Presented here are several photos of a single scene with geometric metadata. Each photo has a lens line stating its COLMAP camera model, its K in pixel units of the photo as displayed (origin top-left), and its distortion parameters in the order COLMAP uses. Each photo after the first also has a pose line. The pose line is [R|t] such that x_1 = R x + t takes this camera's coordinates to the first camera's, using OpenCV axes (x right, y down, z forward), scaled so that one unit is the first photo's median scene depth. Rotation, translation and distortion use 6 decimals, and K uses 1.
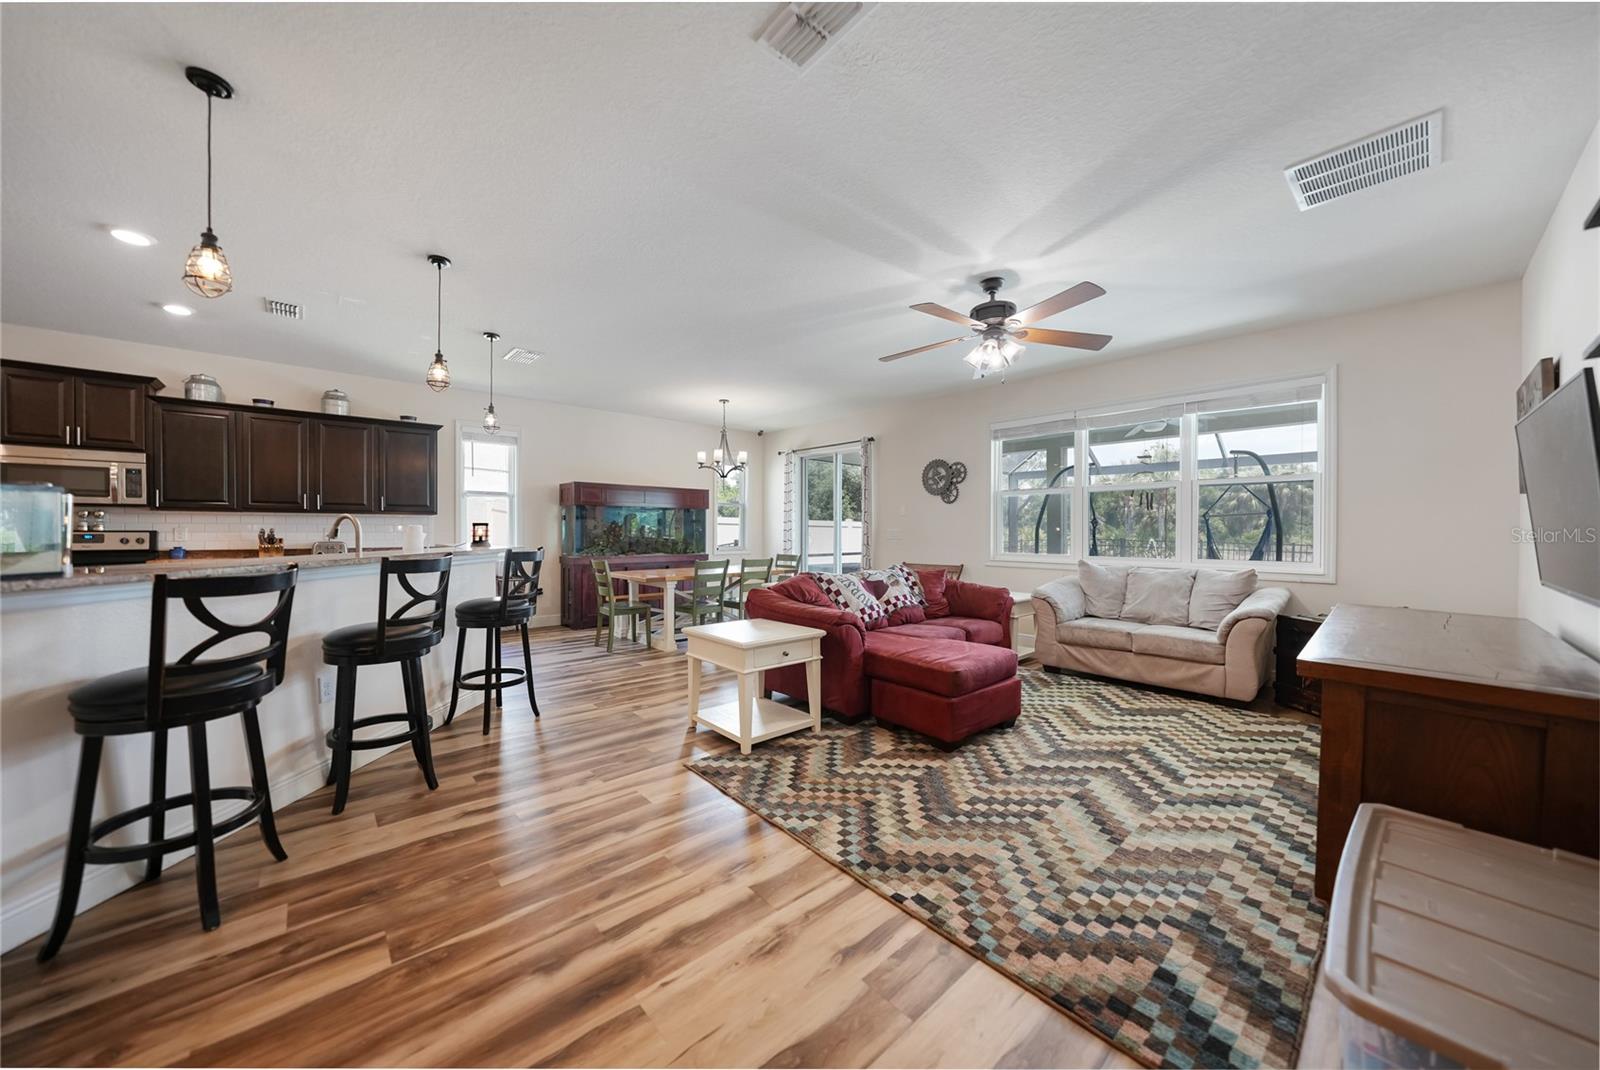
lens RADIAL K [[552.2, 0, 800.3], [0, 552.2, 534.8], [0, 0, 1]] dist [-0.027238, 0.006320]
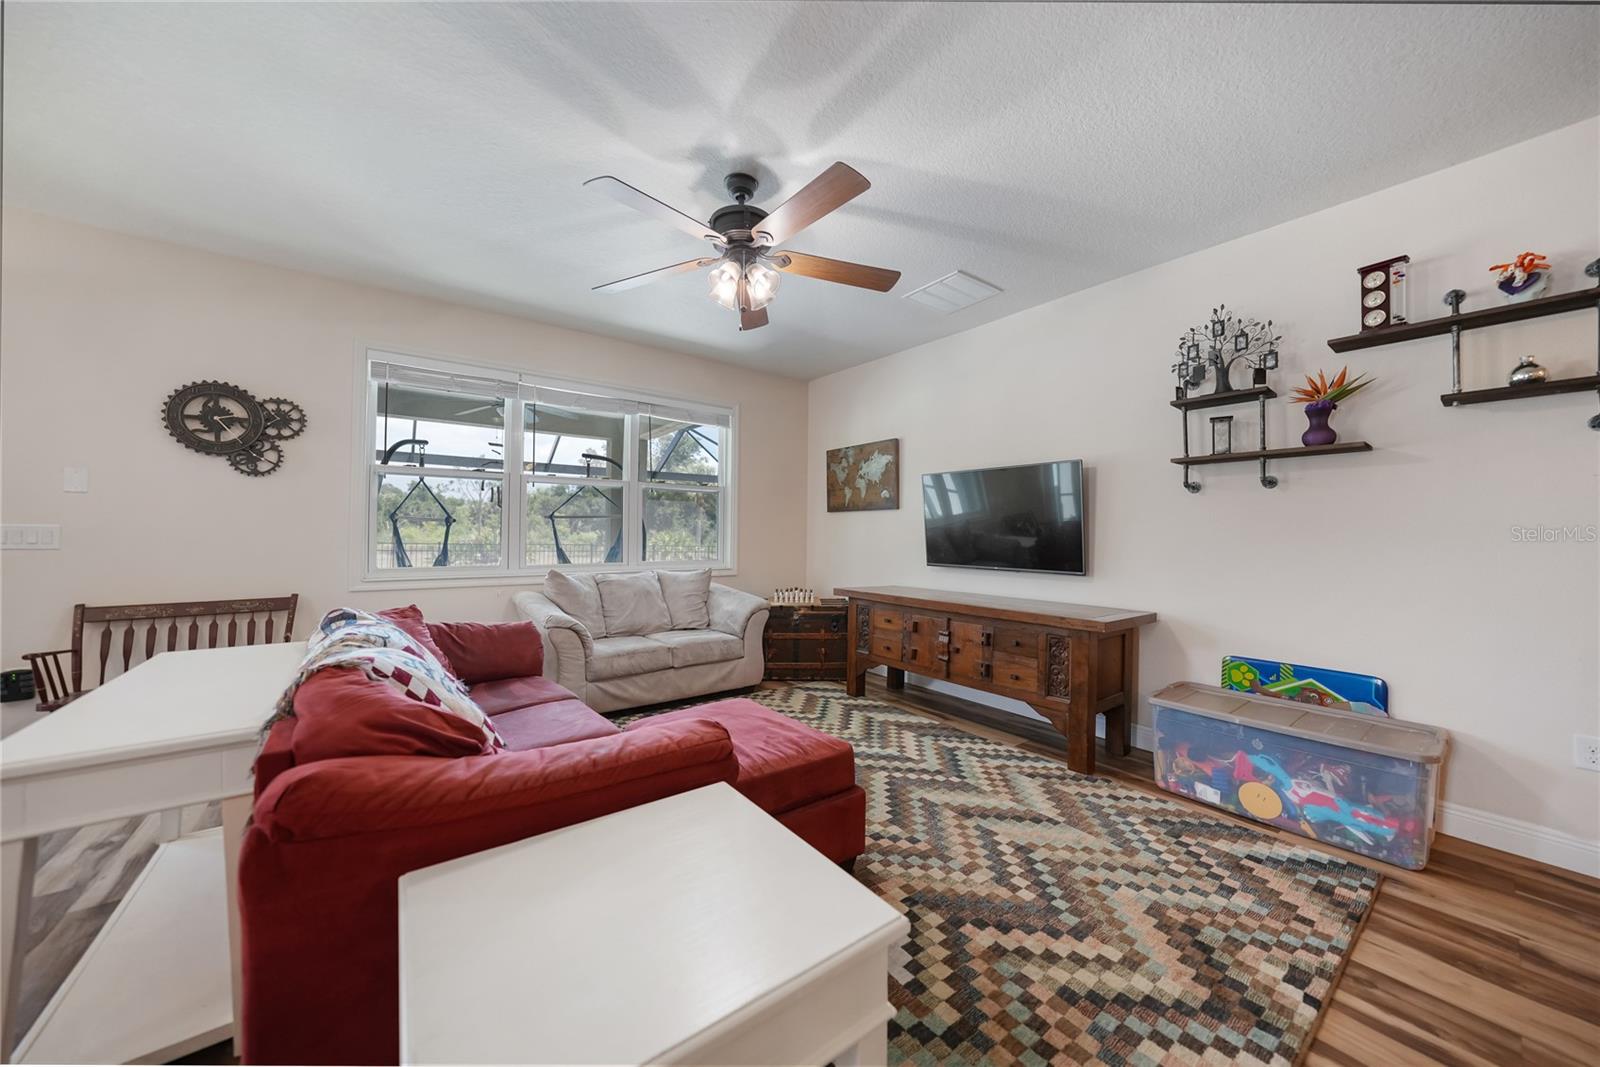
lens RADIAL K [[552.2, 0, 799.7], [0, 552.2, 529.4], [0, 0, 1]] dist [-0.027238, 0.006320]
pose [[0.076174, 0.007064, 0.997069, -0.394865], [-0.002292, 0.999974, -0.006909, -0.012750], [-0.997092, -0.001759, 0.076189, 1.001286]]
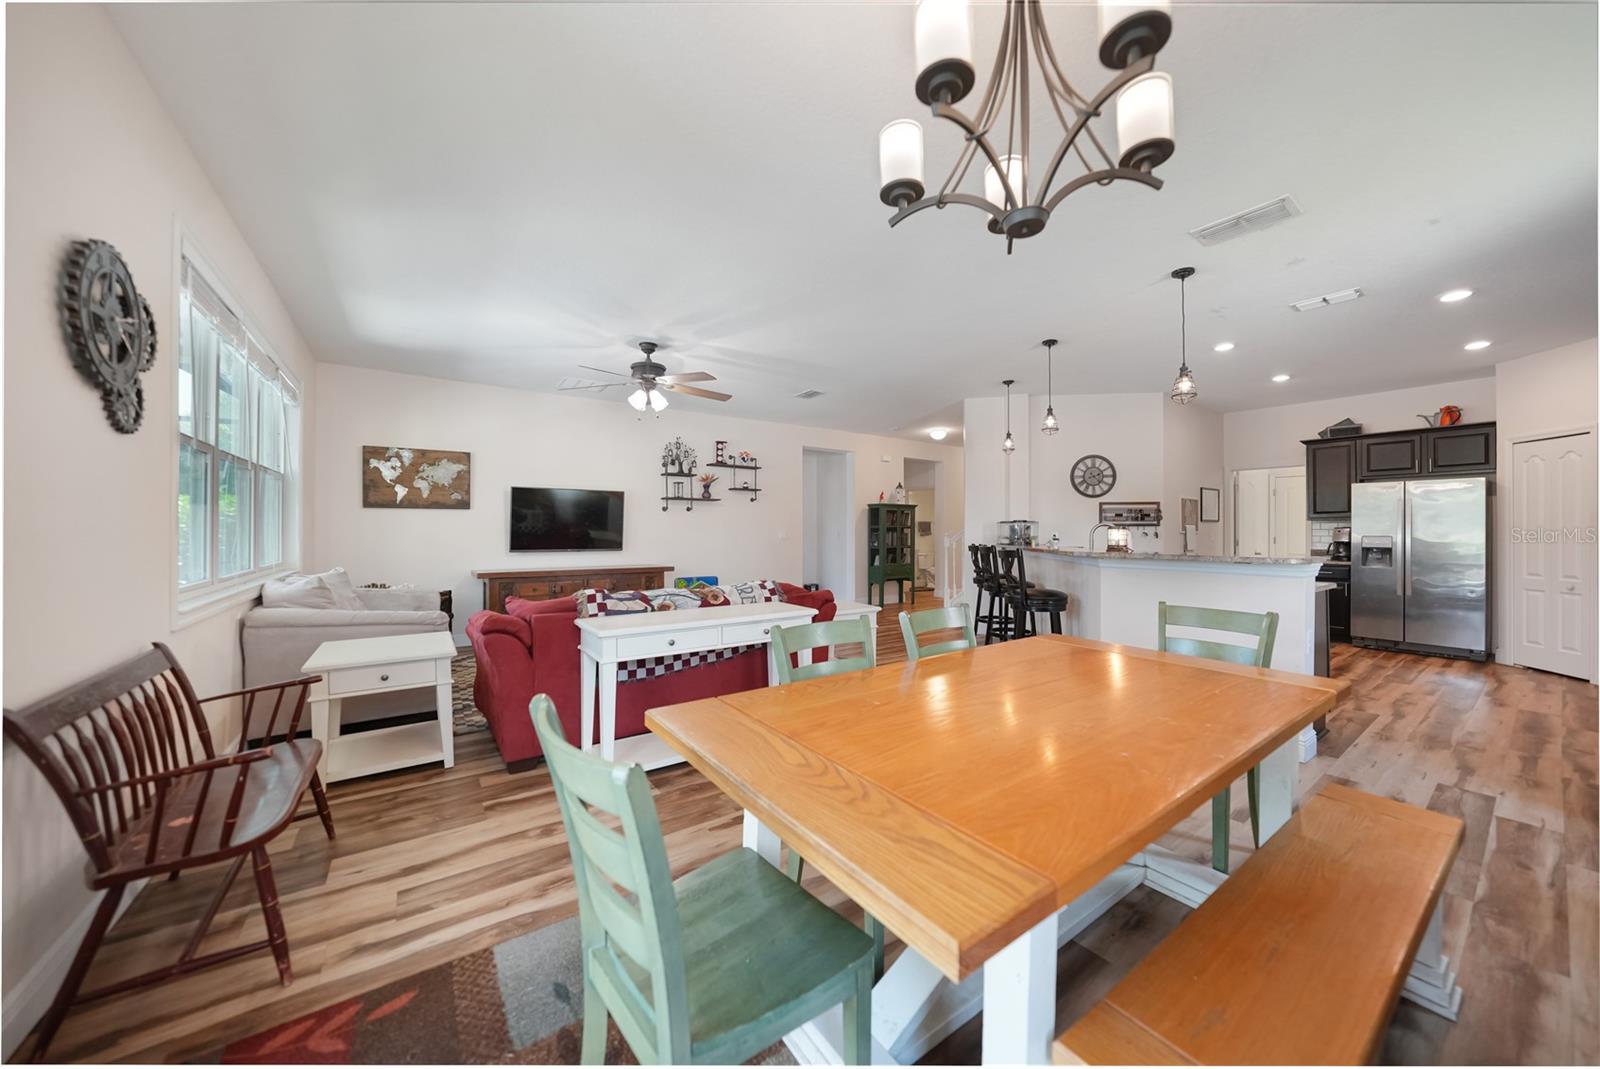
lens RADIAL K [[552.2, 0, 801.3], [0, 552.2, 530.5], [0, 0, 1]] dist [-0.027238, 0.006320]
pose [[-0.993793, -0.004796, 0.111141, -0.194739], [-0.004112, 0.999971, 0.006385, -0.023384], [-0.111168, 0.005889, -0.993784, 2.637887]]
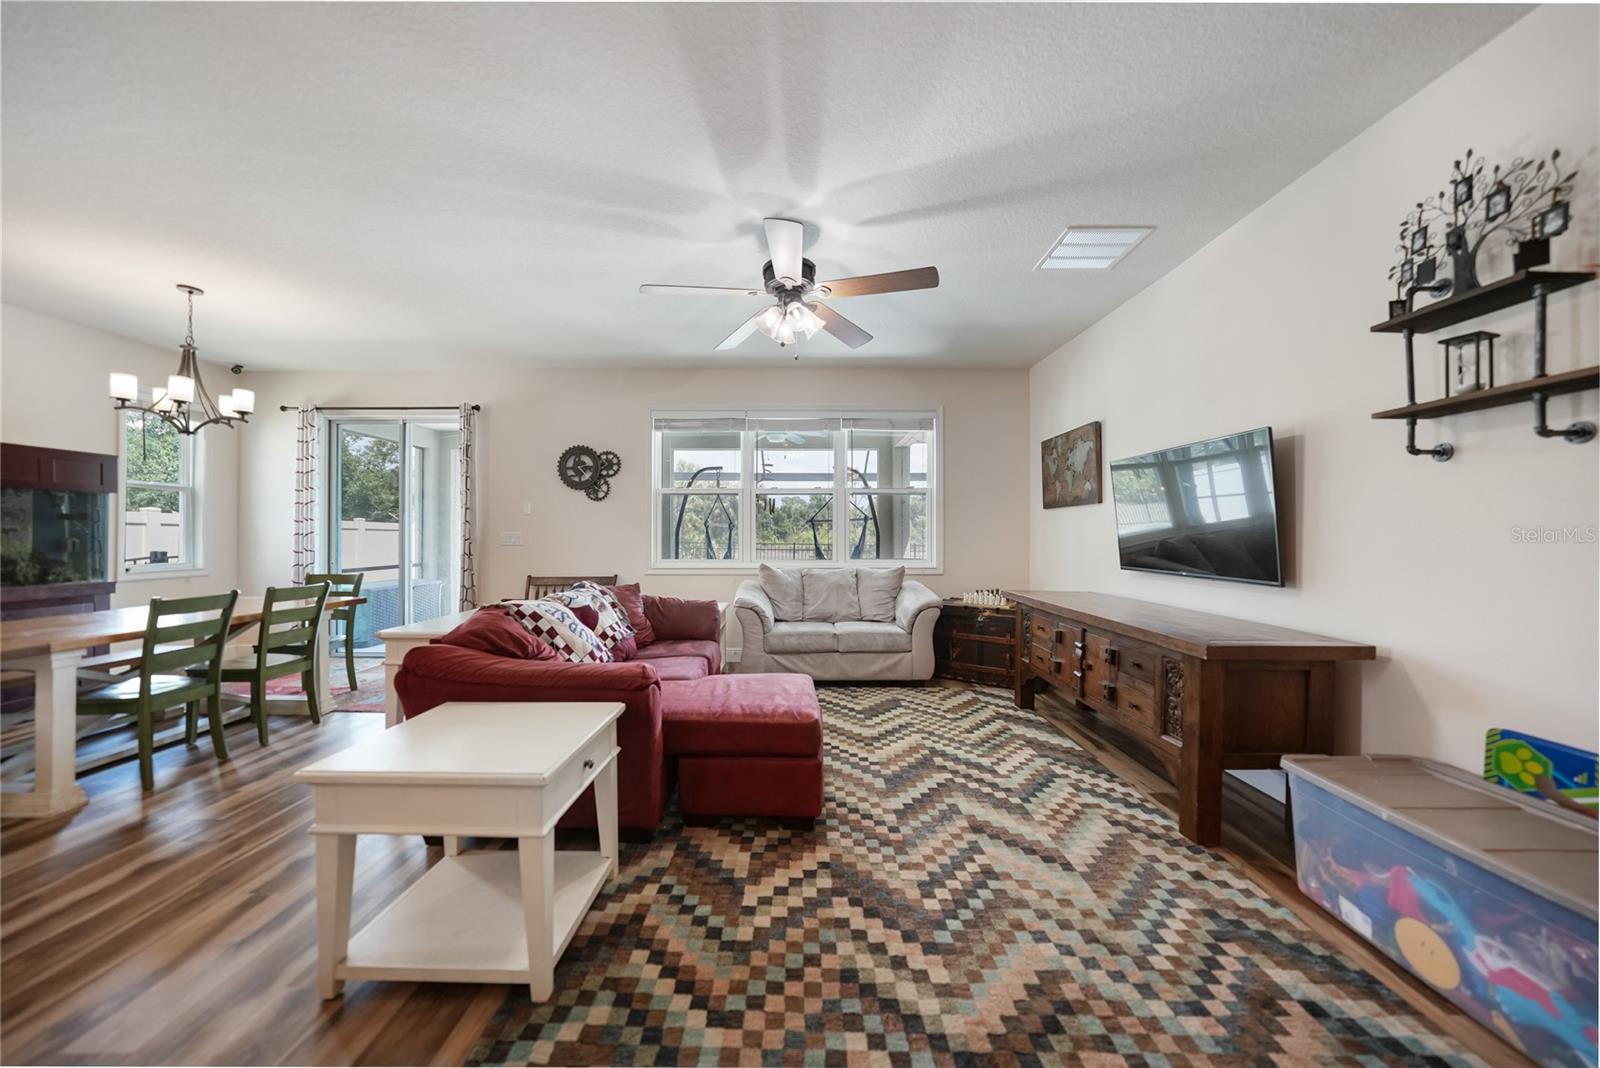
lens RADIAL K [[552.2, 0, 799.7], [0, 552.2, 532.3], [0, 0, 1]] dist [-0.027238, 0.006320]
pose [[0.664987, -0.000335, 0.746855, -0.299285], [0.007024, 0.999958, -0.005806, -0.007455], [-0.746822, 0.009107, 0.664961, 0.502448]]
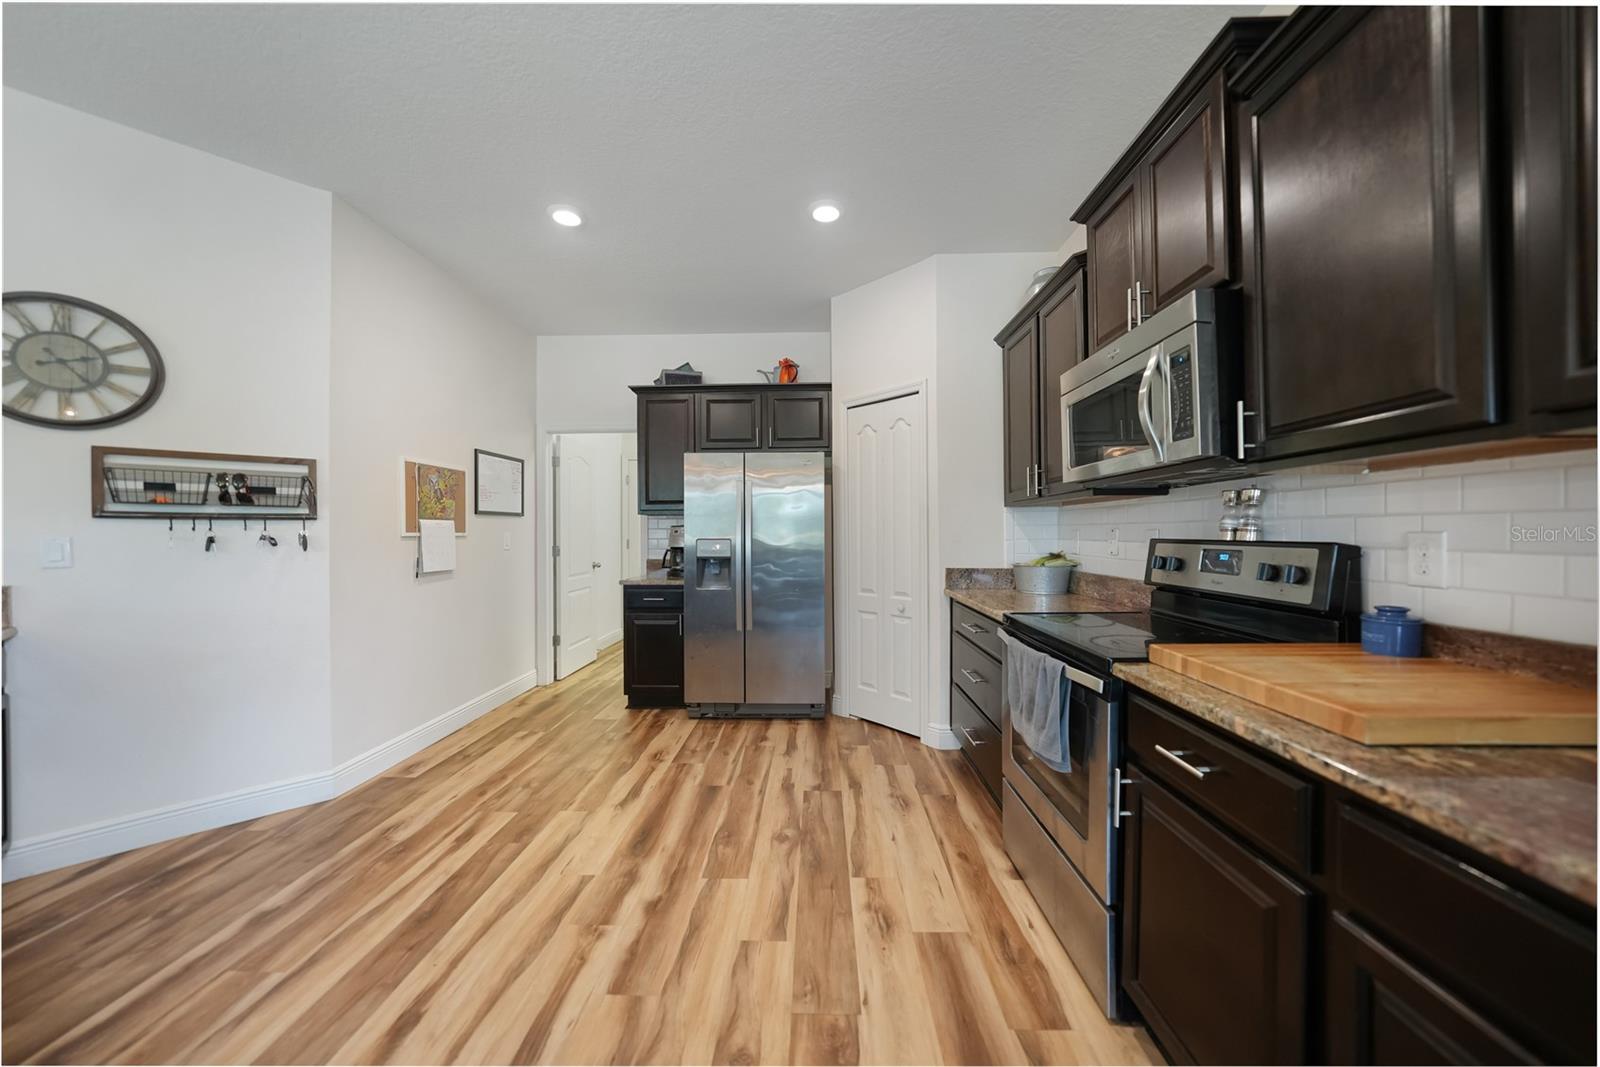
lens RADIAL K [[552.2, 0, 801.0], [0, 552.2, 532.5], [0, 0, 1]] dist [-0.027238, 0.006320]
pose [[-0.684180, 0.001814, -0.729311, -1.221706], [-0.003166, 0.999980, 0.005457, -0.021251], [0.729306, 0.006042, -0.684161, 1.519059]]
